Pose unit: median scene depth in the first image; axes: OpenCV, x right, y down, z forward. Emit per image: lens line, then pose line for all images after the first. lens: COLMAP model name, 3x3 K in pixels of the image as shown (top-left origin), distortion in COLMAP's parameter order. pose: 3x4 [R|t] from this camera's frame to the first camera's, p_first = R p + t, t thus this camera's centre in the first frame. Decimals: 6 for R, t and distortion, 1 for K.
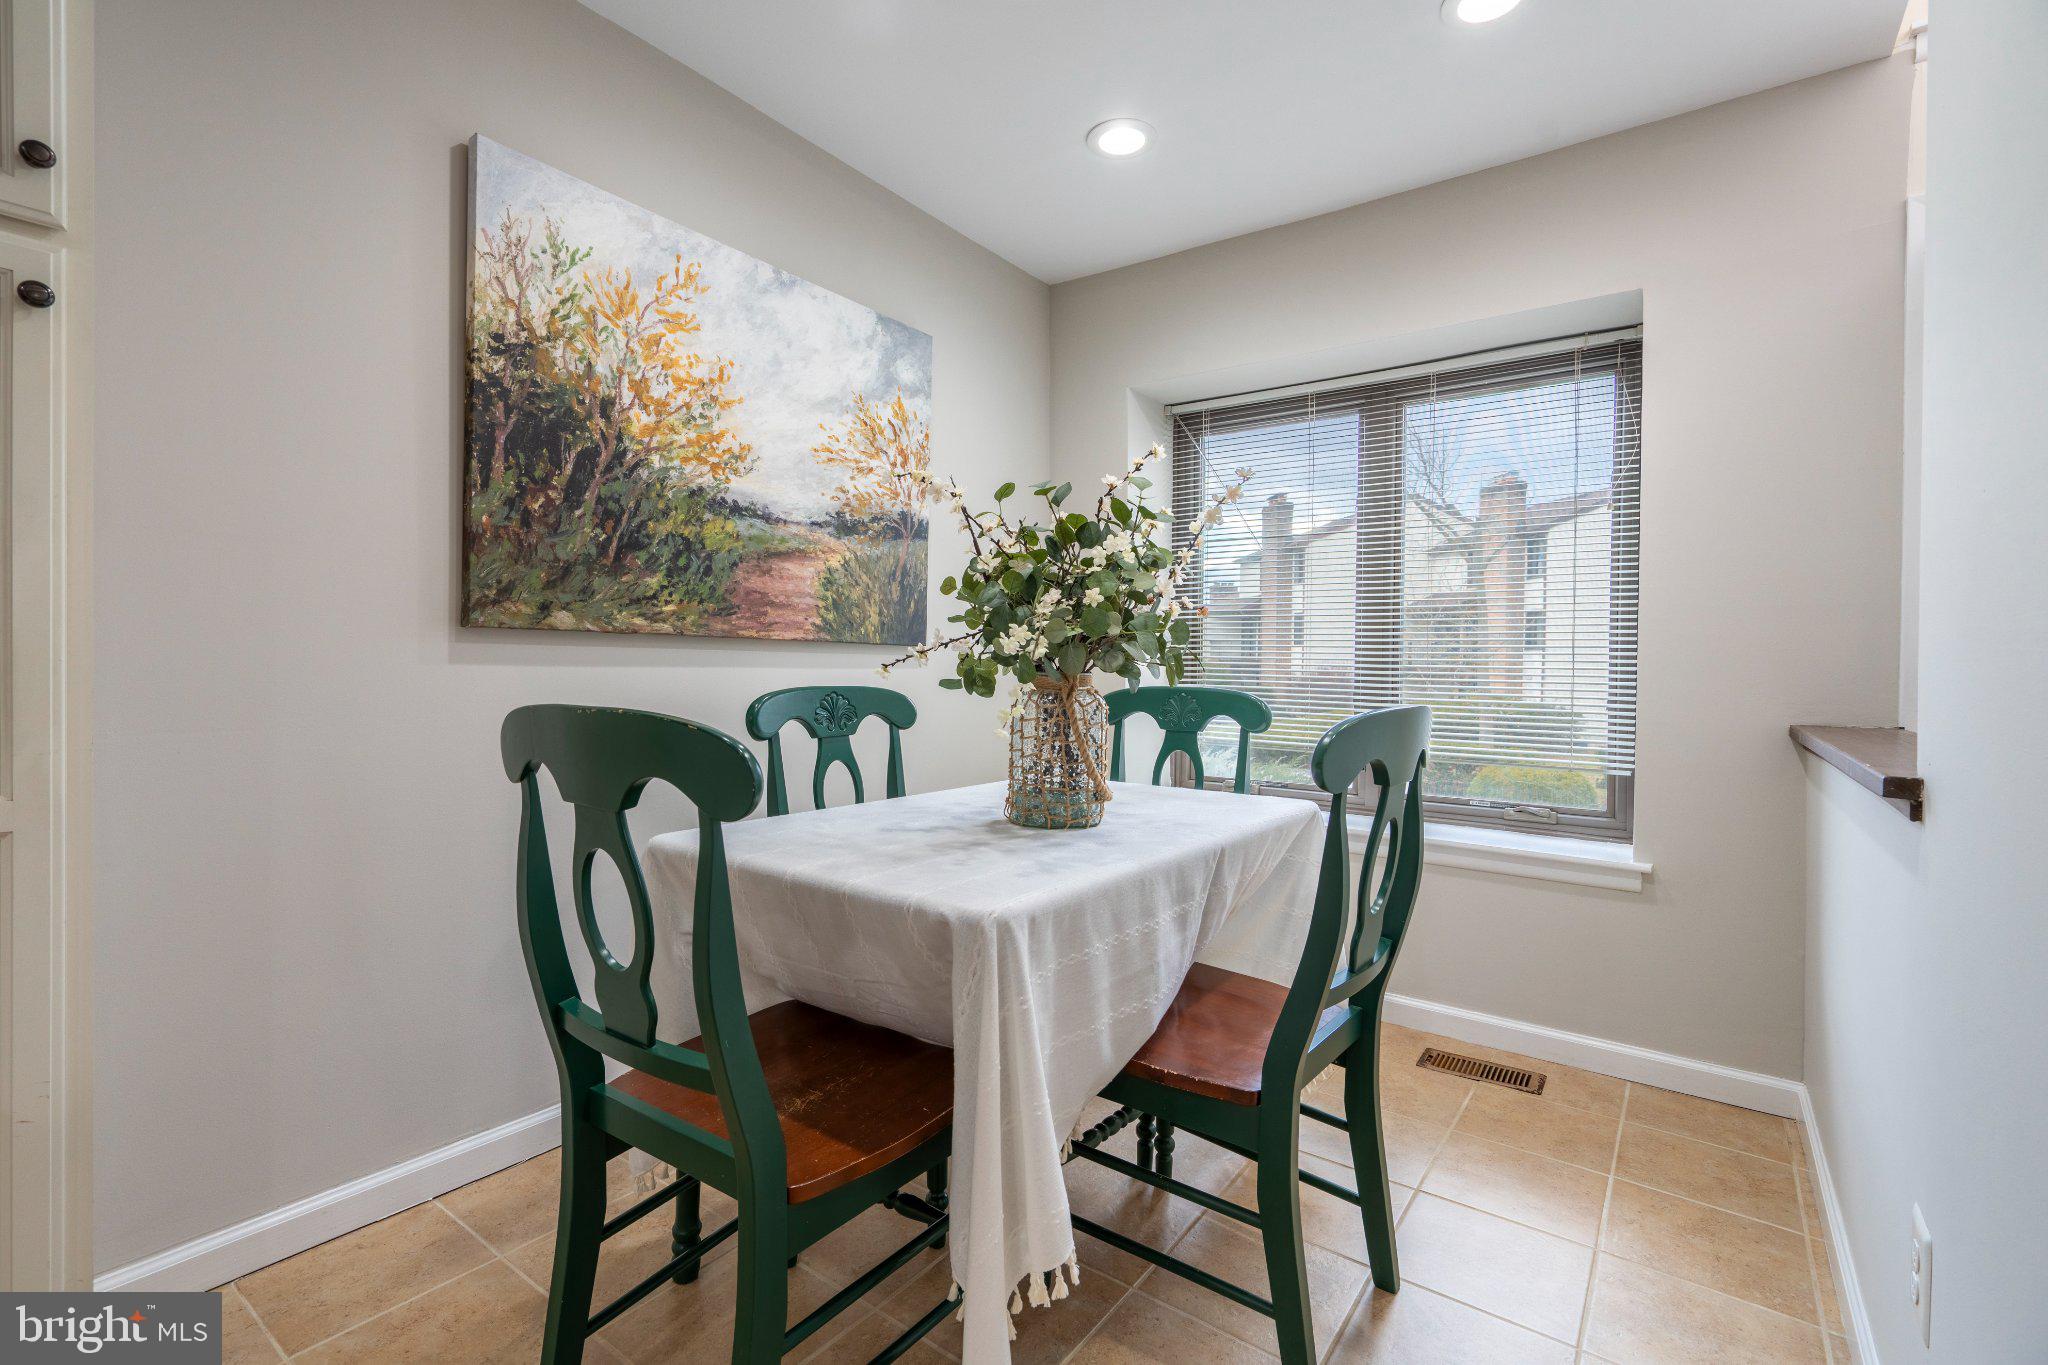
lens RADIAL K [[931.0, 0, 1027.0], [0, 931.0, 671.9], [0, 0, 1]] dist [-0.005296, 0.003908]
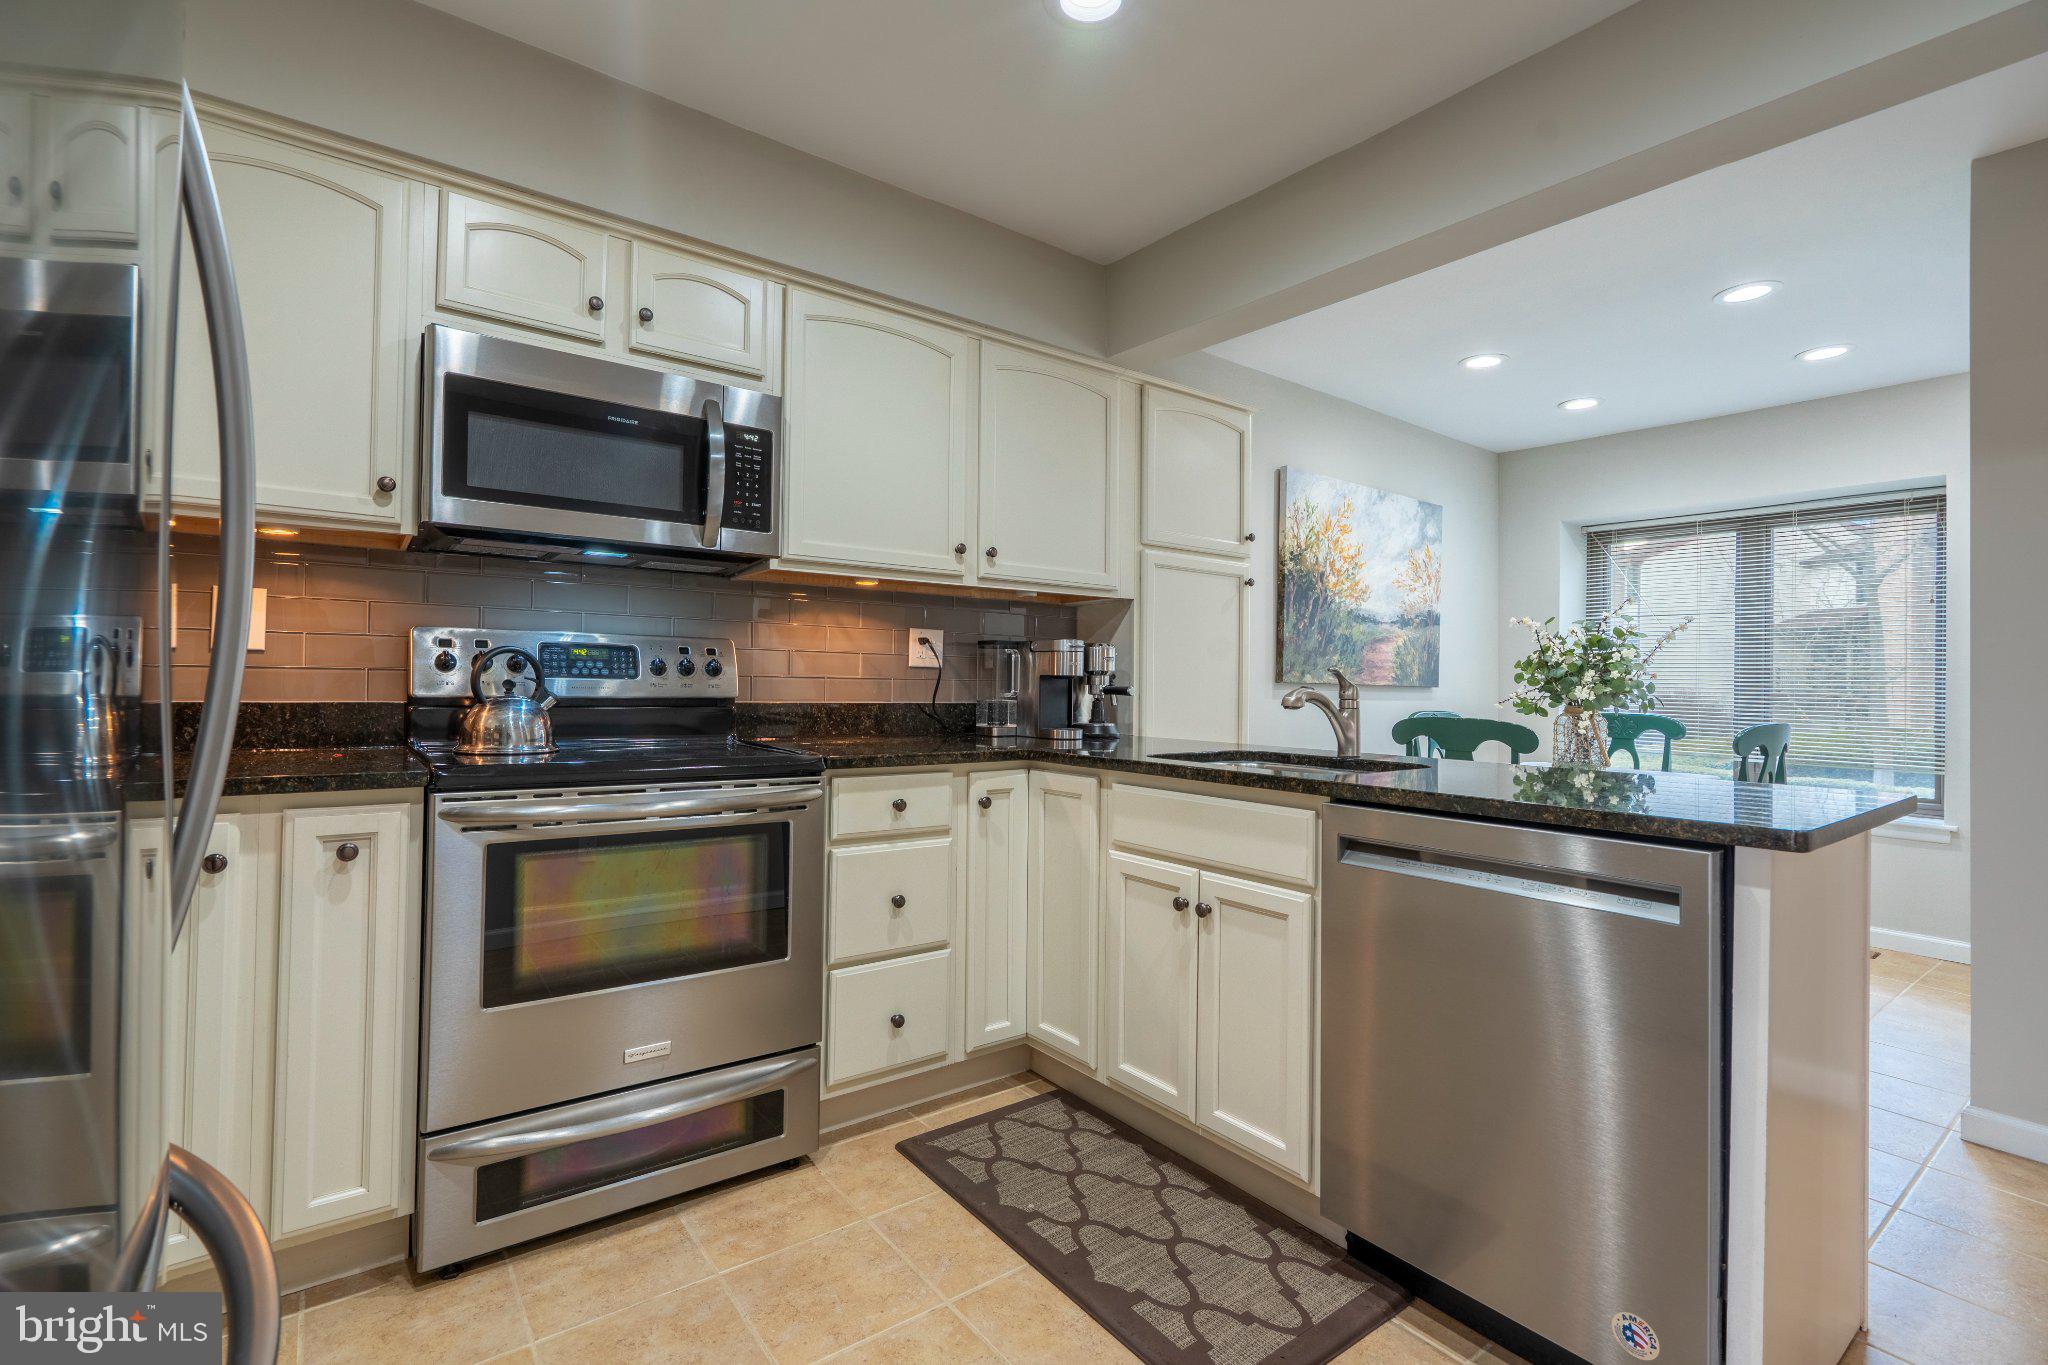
lens RADIAL K [[931.0, 0, 1025.3], [0, 931.0, 668.0], [0, 0, 1]] dist [-0.005296, 0.003908]
pose [[0.958133, -0.001191, -0.286321, -0.471009], [-0.006993, 0.999596, -0.027560, -0.015390], [0.286238, 0.028408, 0.957737, -1.146830]]
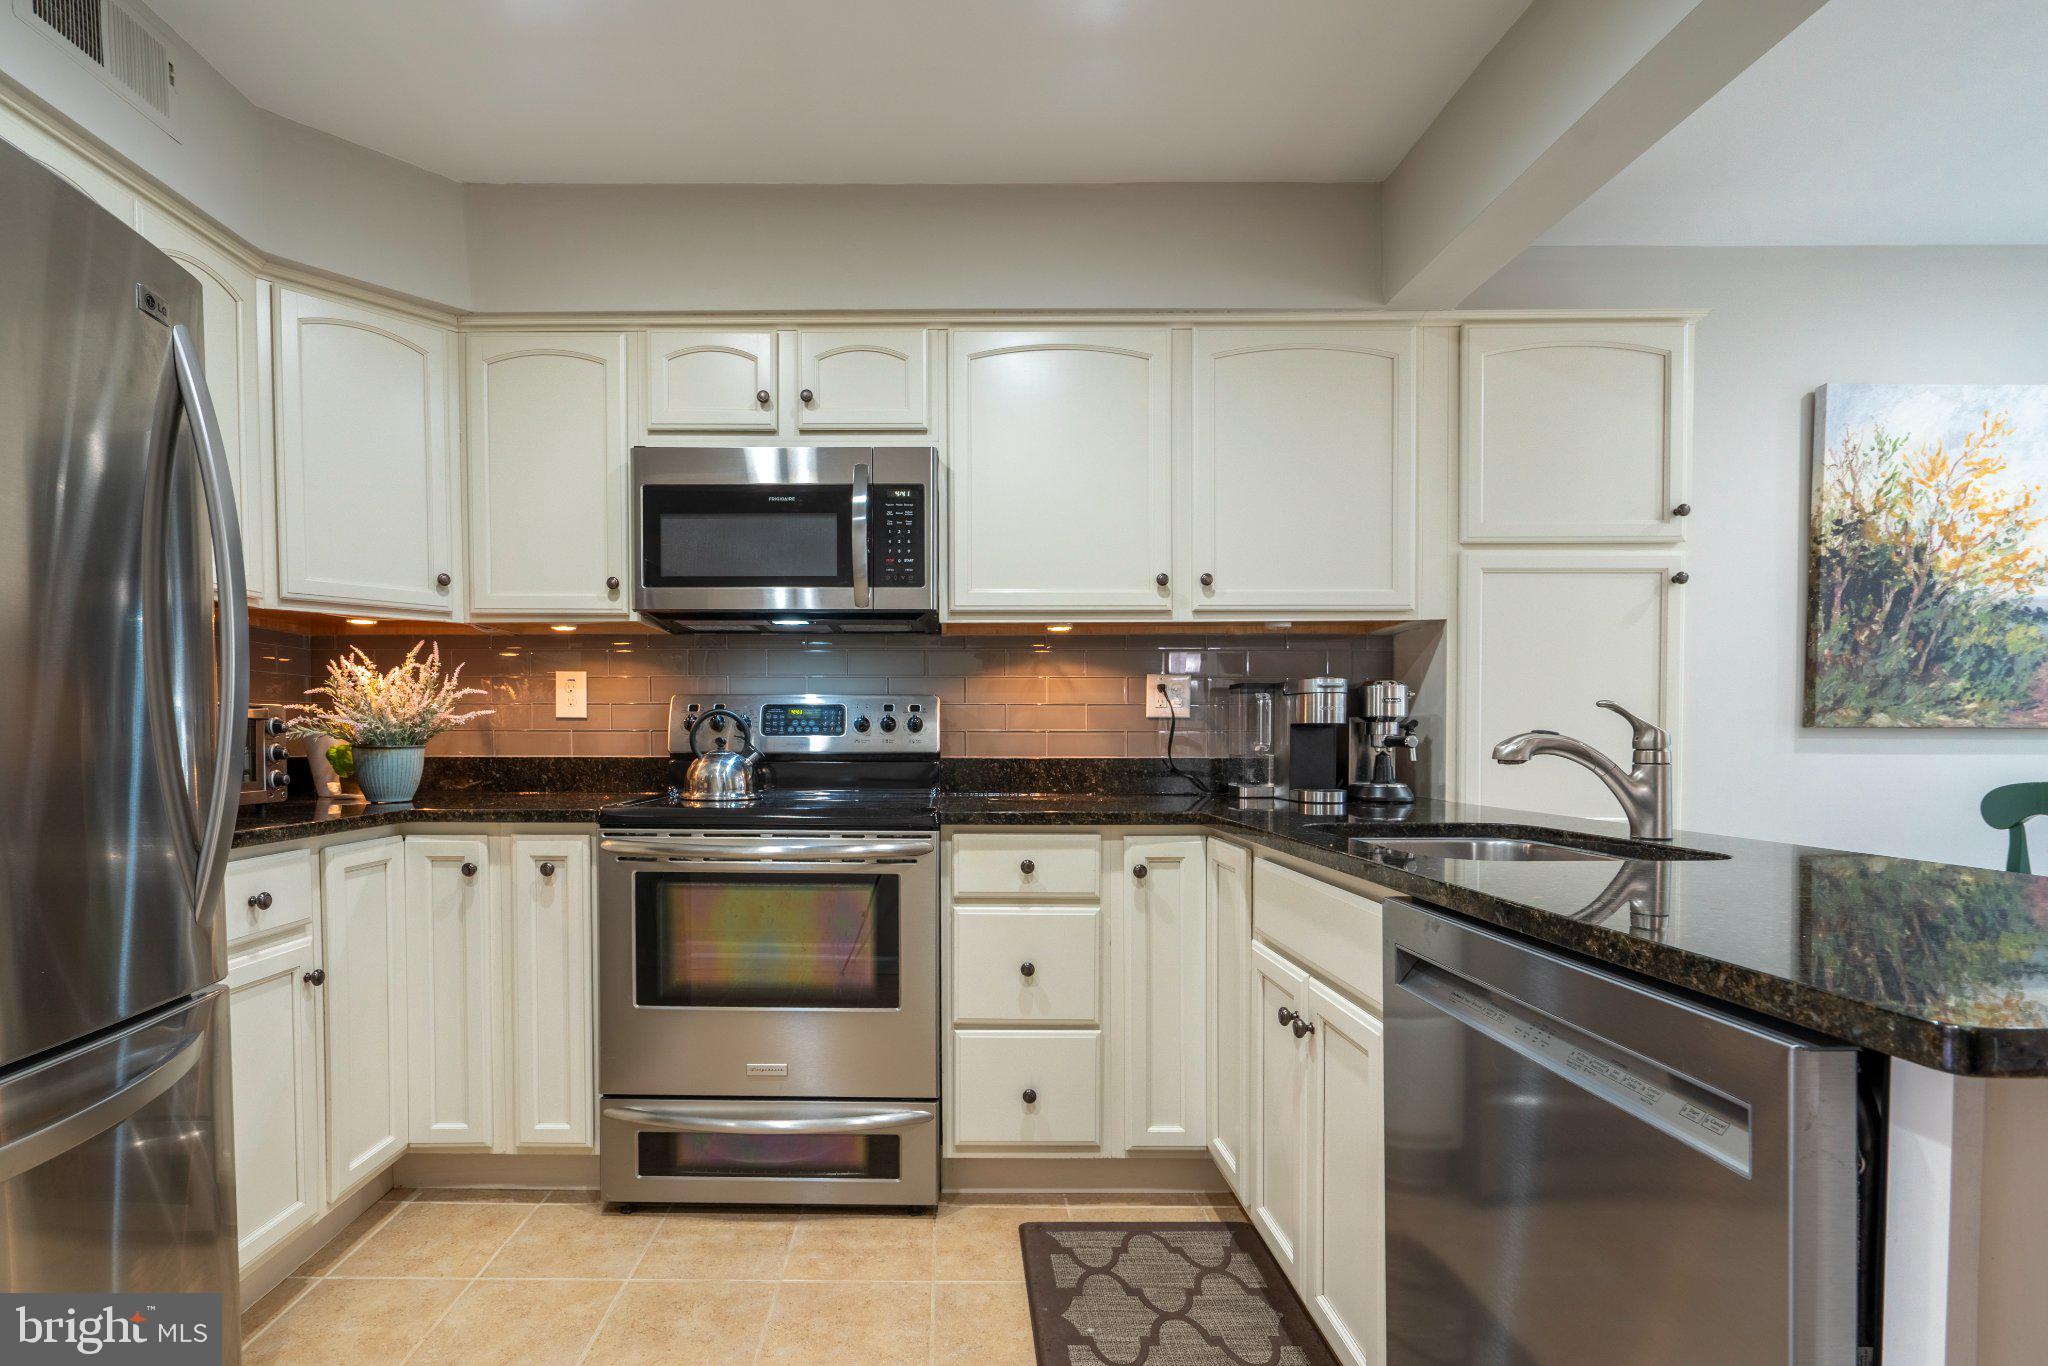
lens RADIAL K [[982.8, 0, 953.7], [0, 982.8, 764.3], [0, 0, 1]] dist [-0.005308, 0.004013]
pose [[0.581310, 0.011117, -0.813607, -0.116058], [-0.000737, 0.999913, 0.013136, -0.009240], [0.813682, -0.007036, 0.581267, -0.837336]]
